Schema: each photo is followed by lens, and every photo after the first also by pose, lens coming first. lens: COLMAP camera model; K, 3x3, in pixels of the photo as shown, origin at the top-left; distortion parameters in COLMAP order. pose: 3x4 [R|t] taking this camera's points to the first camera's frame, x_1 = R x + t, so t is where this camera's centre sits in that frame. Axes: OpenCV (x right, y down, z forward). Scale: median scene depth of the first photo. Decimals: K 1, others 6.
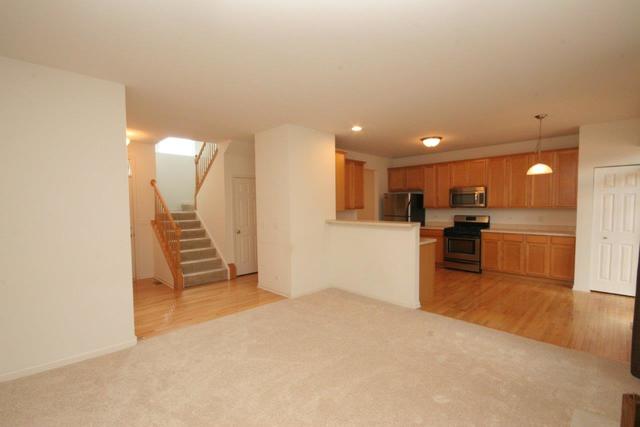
lens RADIAL K [[295.0, 0, 323.1], [0, 295.0, 218.7], [0, 0, 1]] dist [-0.004443, -0.000657]
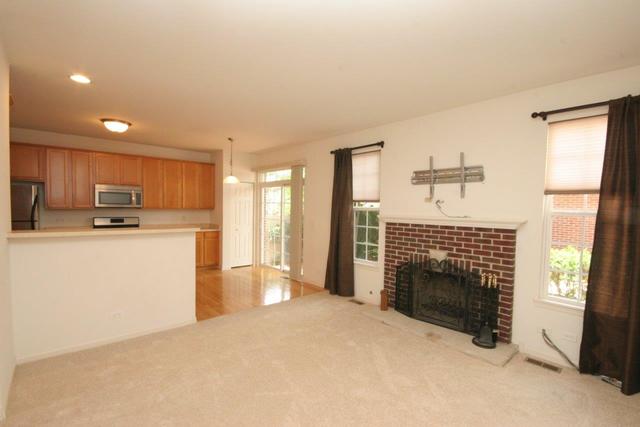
lens RADIAL K [[295.0, 0, 323.1], [0, 295.0, 218.7], [0, 0, 1]] dist [-0.004443, -0.000657]
pose [[0.041567, -0.030987, 0.998655, -0.396049], [0.025563, 0.999225, 0.029941, -0.019374], [-0.998809, 0.024284, 0.042327, 0.401328]]
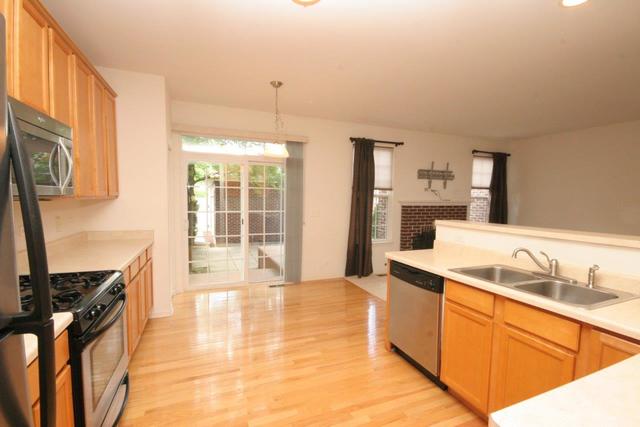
lens RADIAL K [[295.0, 0, 323.1], [0, 295.0, 218.7], [0, 0, 1]] dist [-0.004443, -0.000657]
pose [[-0.925544, -0.033685, 0.377139, 0.216355], [0.008339, 0.993980, 0.109245, -0.049559], [-0.378549, 0.104256, -0.919691, 1.252247]]
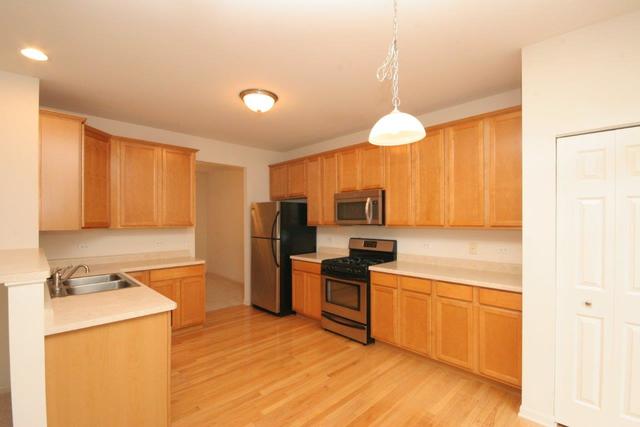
lens RADIAL K [[295.0, 0, 323.1], [0, 295.0, 218.7], [0, 0, 1]] dist [-0.004443, -0.000657]
pose [[0.999967, 0.006843, -0.004401, 0.465826], [-0.007053, 0.998737, -0.049753, -0.024091], [0.004055, 0.049783, 0.998752, 0.457130]]
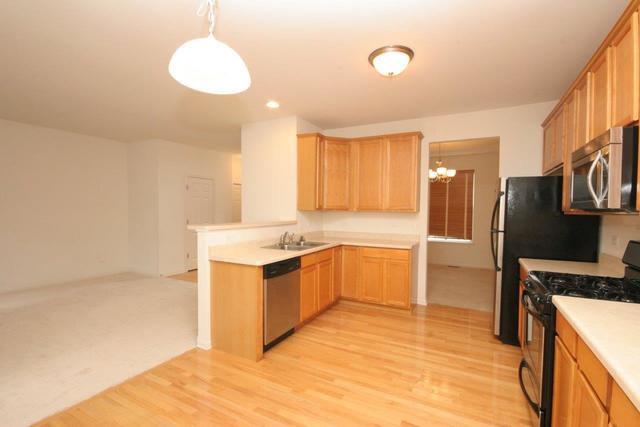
lens RADIAL K [[295.0, 0, 323.1], [0, 295.0, 218.7], [0, 0, 1]] dist [-0.004443, -0.000657]
pose [[0.301730, 0.046204, -0.952273, 0.753991], [-0.054210, 0.998040, 0.031248, -0.031103], [0.951851, 0.042194, 0.303643, 0.744759]]
